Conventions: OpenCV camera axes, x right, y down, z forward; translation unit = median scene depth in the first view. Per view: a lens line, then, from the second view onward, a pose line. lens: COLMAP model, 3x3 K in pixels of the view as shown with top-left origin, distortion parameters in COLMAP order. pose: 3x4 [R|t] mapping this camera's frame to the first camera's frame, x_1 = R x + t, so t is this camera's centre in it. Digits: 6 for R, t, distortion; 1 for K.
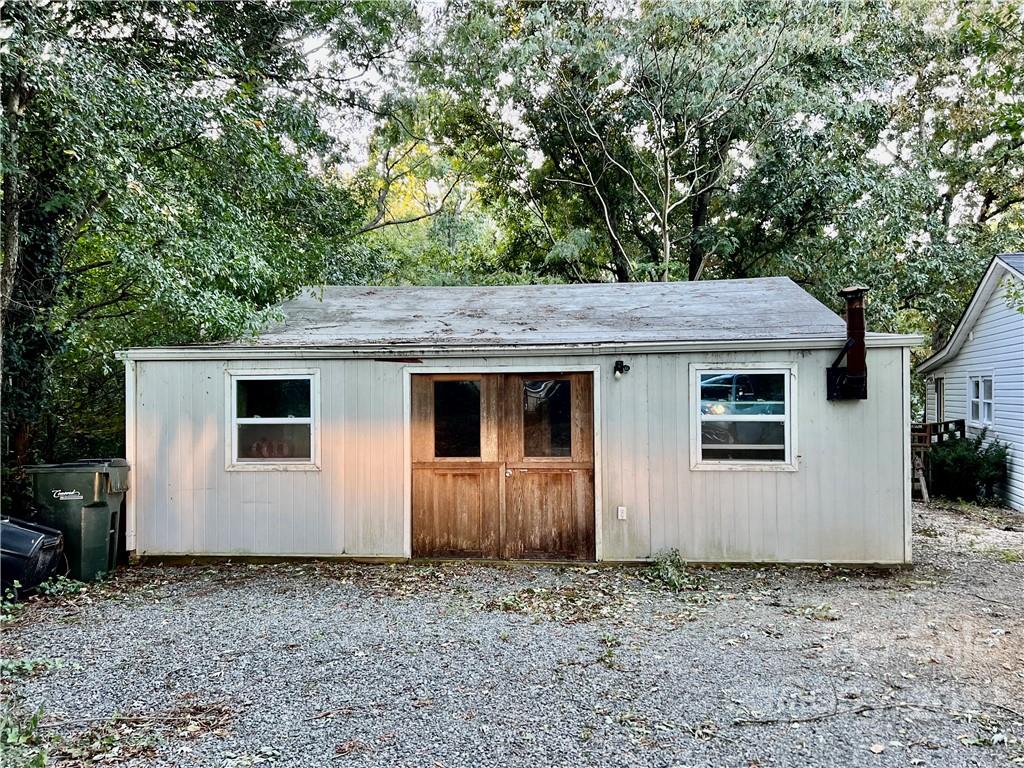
lens RADIAL K [[769.2, 0, 513.2], [0, 769.2, 388.8], [0, 0, 1]] dist [0.087927, -0.121600]
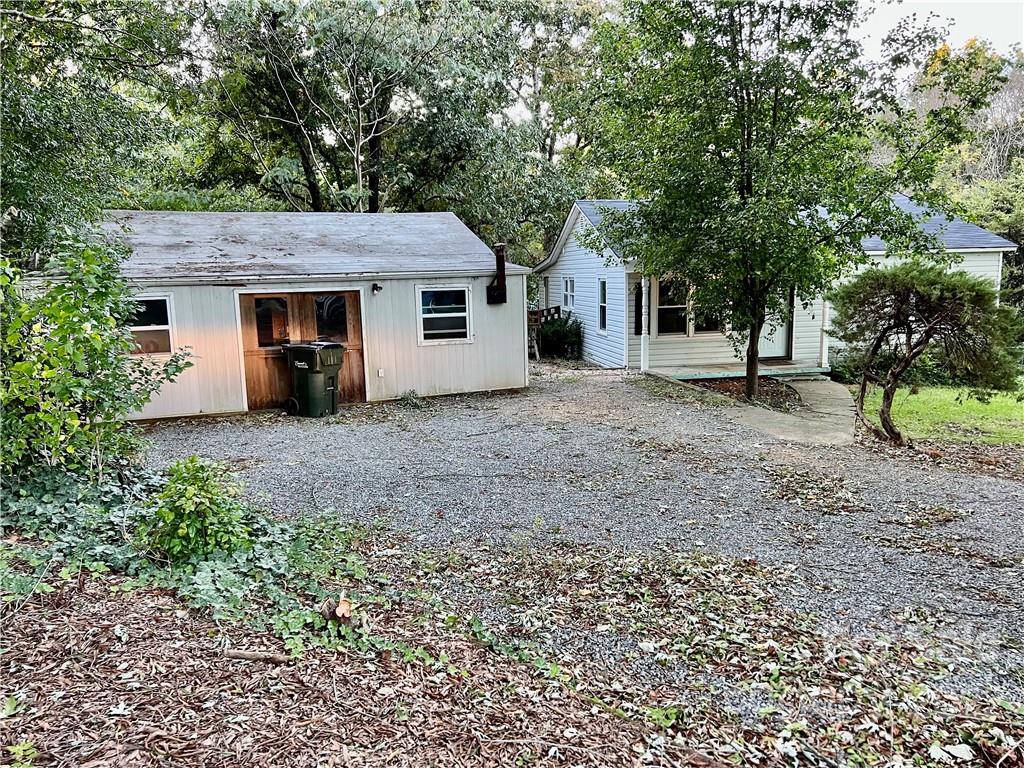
lens RADIAL K [[769.2, 0, 513.2], [0, 769.2, 388.8], [0, 0, 1]] dist [0.087927, -0.121600]
pose [[0.901367, -0.080275, 0.425551, -0.315453], [0.016777, 0.988405, 0.150914, -0.057242], [-0.432731, -0.128889, 0.892262, -0.644546]]
